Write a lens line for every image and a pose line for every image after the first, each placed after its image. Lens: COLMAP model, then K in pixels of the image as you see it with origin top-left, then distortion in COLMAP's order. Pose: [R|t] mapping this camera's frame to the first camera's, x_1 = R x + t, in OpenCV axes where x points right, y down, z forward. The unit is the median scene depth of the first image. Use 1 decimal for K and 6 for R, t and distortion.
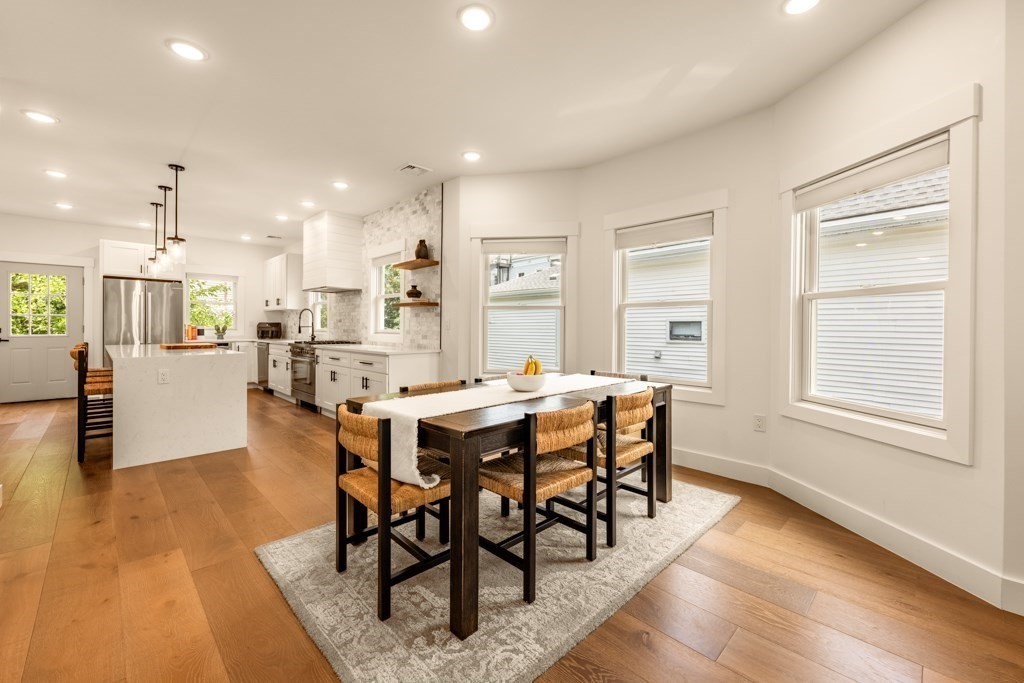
lens RADIAL K [[418.2, 0, 515.9], [0, 418.2, 328.5], [0, 0, 1]] dist [0.009900, -0.000141]
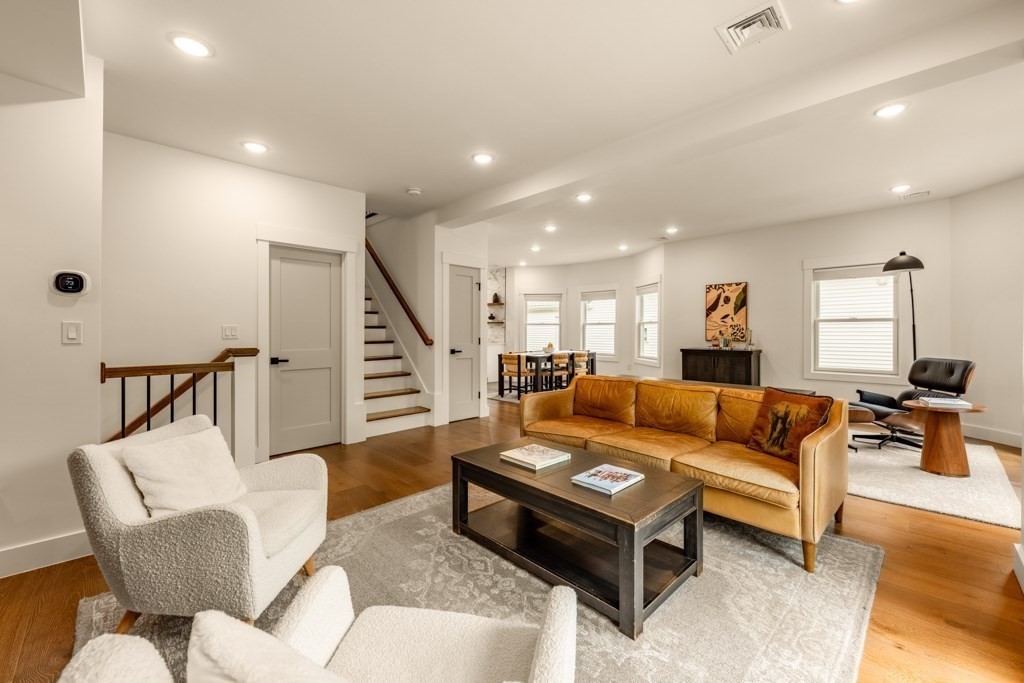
lens RADIAL K [[410.5, 0, 510.0], [0, 410.5, 334.9], [0, 0, 1]] dist [0.000265, -0.000199]
pose [[0.999933, -0.003418, -0.011028, -0.104958], [0.003492, 0.999971, 0.006784, -0.006895], [0.011005, -0.006822, 0.999916, -0.952406]]
